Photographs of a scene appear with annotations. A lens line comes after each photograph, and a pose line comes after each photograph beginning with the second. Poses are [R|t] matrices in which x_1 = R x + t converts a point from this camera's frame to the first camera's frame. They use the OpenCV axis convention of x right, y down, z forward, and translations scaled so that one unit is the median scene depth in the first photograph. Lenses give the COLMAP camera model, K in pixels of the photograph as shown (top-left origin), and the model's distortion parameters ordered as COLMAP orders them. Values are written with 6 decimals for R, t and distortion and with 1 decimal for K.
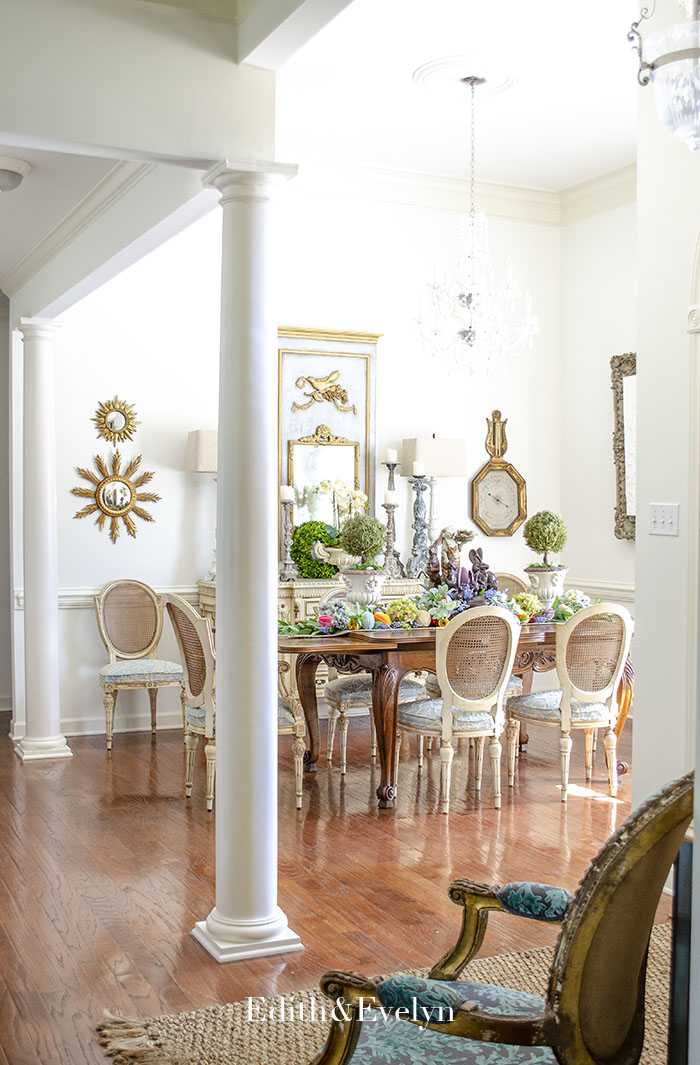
lens RADIAL K [[1227.4, 0, 350.0], [0, 1227.4, 532.5], [0, 0, 1]] dist [-0.007297, -0.004529]
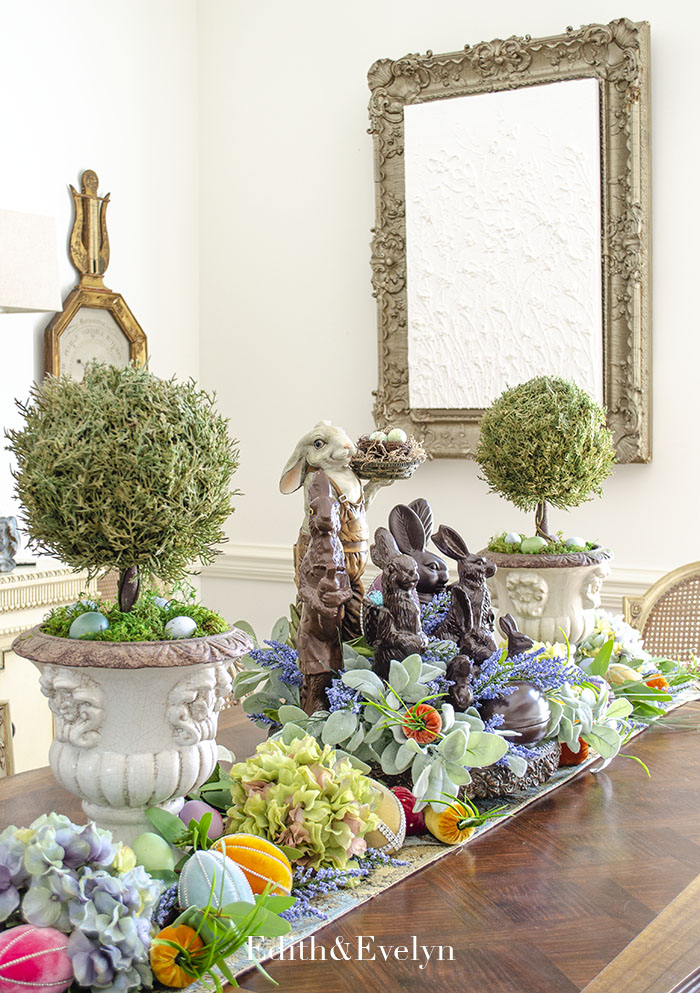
lens RADIAL K [[1287.2, 0, 349.1], [0, 1287.2, 466.0], [0, 0, 1]] dist [-0.044651, 0.001615]
pose [[0.840767, -0.020573, 0.541005, -0.060426], [0.013523, 0.999764, 0.017002, -0.000412], [-0.541227, -0.006979, 0.840847, 0.643774]]
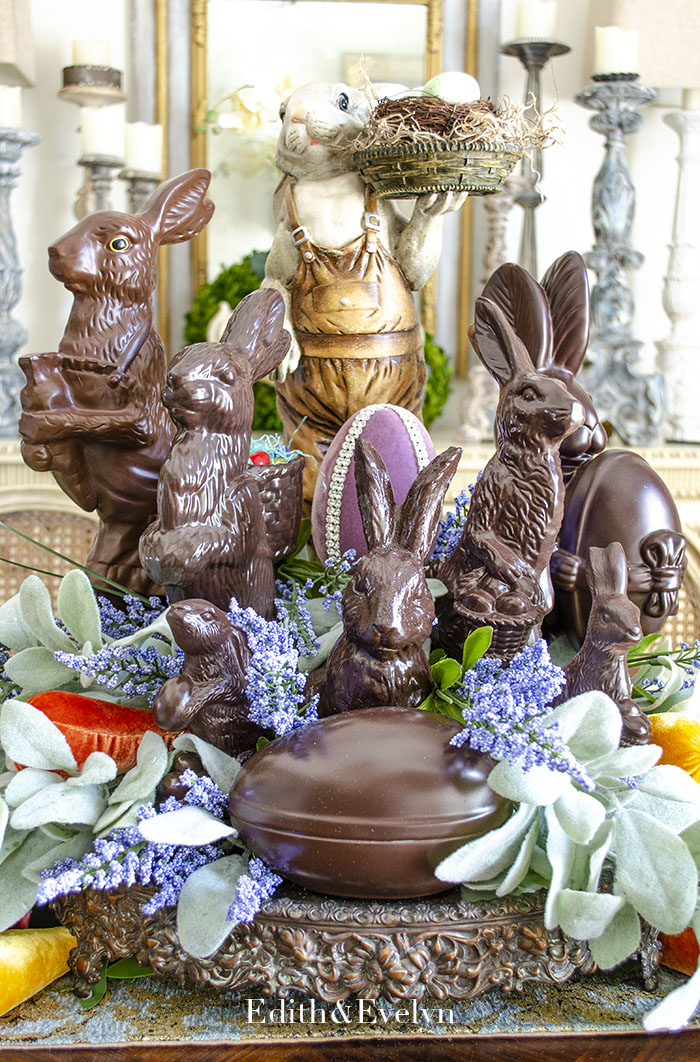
lens RADIAL K [[1248.2, 0, 350.0], [0, 1248.2, 531.0], [0, 0, 1]] dist [-0.048088, 0.017610]
pose [[0.934929, 0.065596, -0.348719, 0.110787], [-0.018520, 0.990446, 0.136655, 0.019868], [0.354351, -0.121305, 0.927211, 0.745122]]
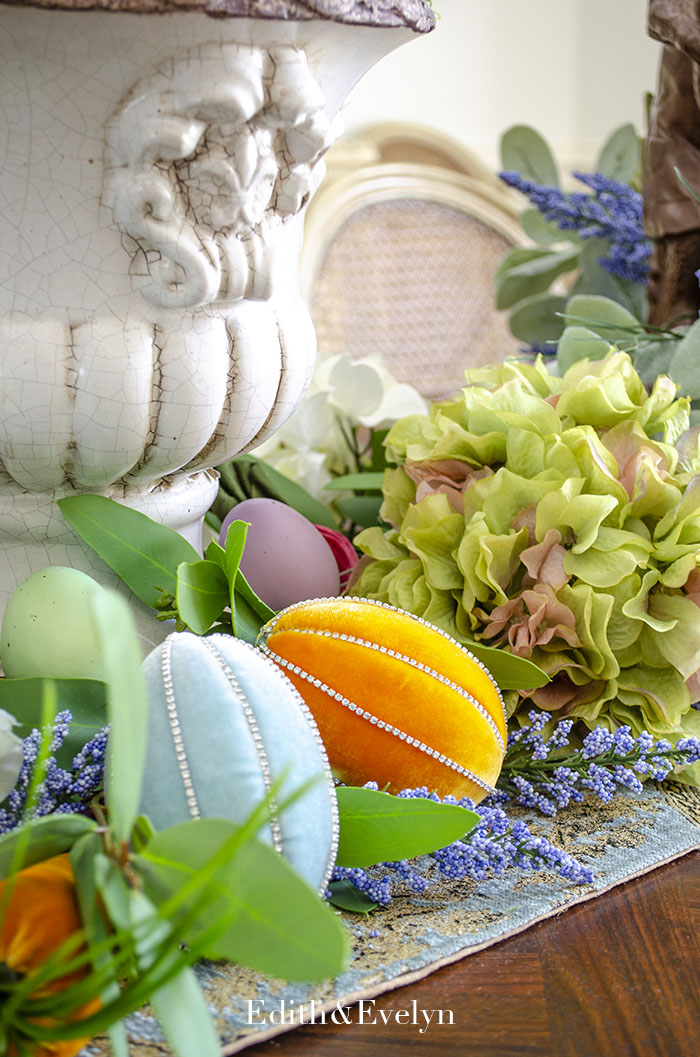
lens RADIAL K [[1797.5, 0, 350.0], [0, 1797.5, 528.5], [0, 0, 1]] dist [0.012183, 0.026129]
pose [[0.954294, -0.063298, 0.292089, -0.003551], [-0.008151, 0.971439, 0.237150, 0.029943], [-0.298758, -0.228691, 0.926522, 0.723397]]
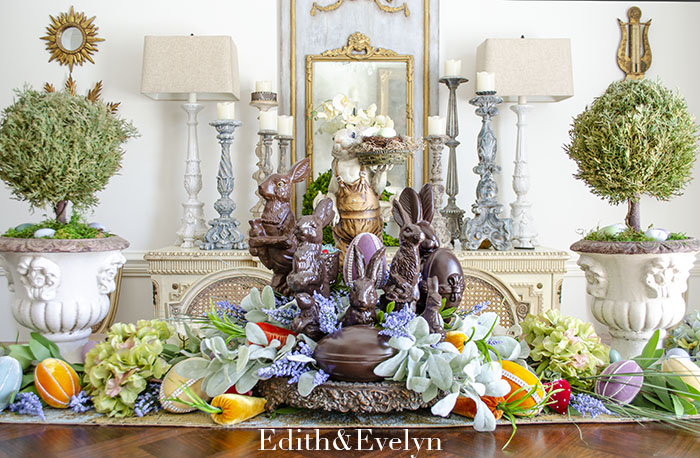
lens RADIAL K [[650.9, 0, 350.0], [0, 650.9, 229.0], [0, 0, 1]] dist [-0.067947, -0.001401]
pose [[0.912089, 0.016924, -0.409643, 0.140046], [-0.005207, 0.999545, 0.029702, 0.017458], [0.409959, -0.024957, 0.911762, 0.692109]]
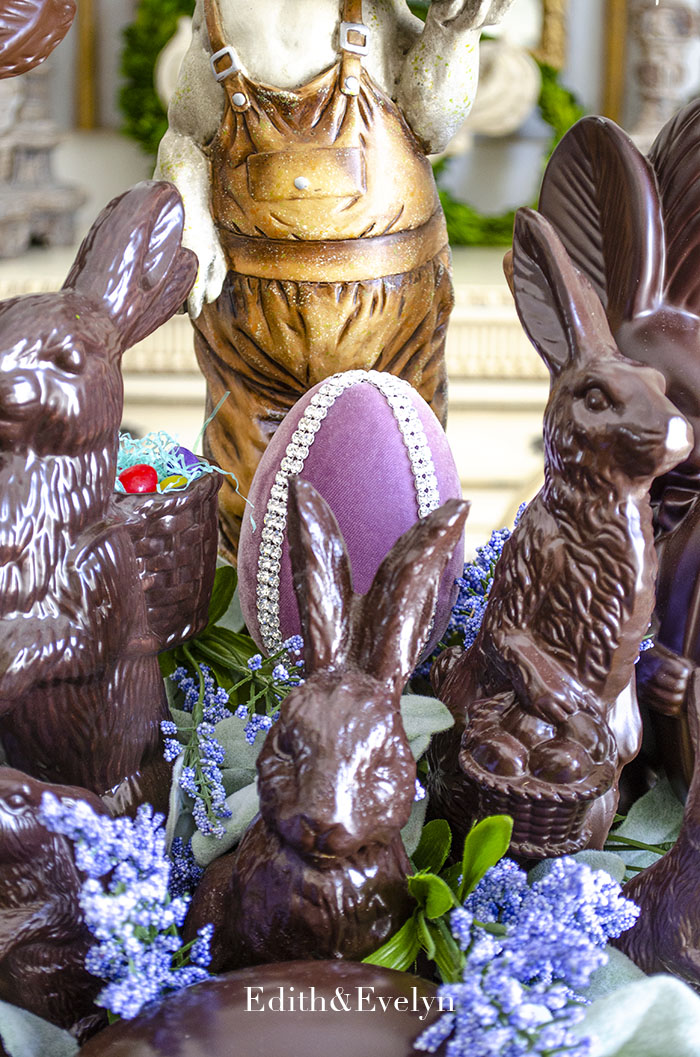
lens RADIAL K [[2142.6, 0, 350.0], [0, 2142.6, 528.5], [0, 0, 1]] dist [0.031437, 0.021384]
pose [[0.916386, 0.113458, -0.383880, 0.115954], [-0.025961, 0.973818, 0.225844, 0.007813], [0.399453, -0.196994, 0.895338, 0.750430]]
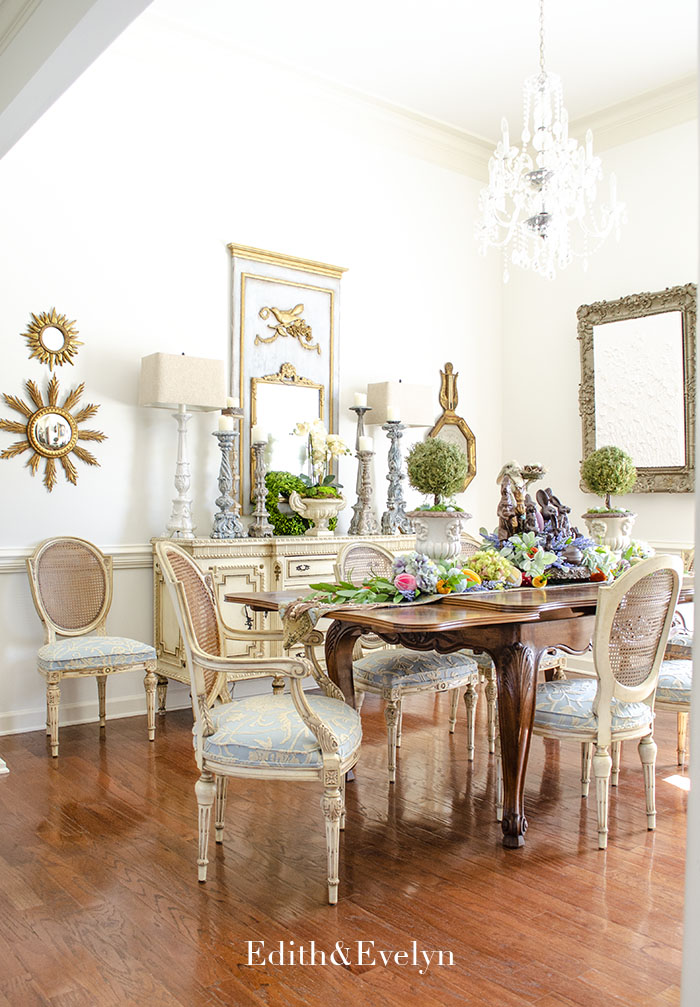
lens RADIAL K [[863.1, 0, 359.1], [0, 863.1, 514.0], [0, 0, 1]] dist [-0.070325, 0.001979]
pose [[0.971124, -0.002973, 0.238558, -0.128478], [0.004780, 0.999964, -0.006997, 0.028168], [-0.238529, 0.007936, 0.971103, 0.408094]]
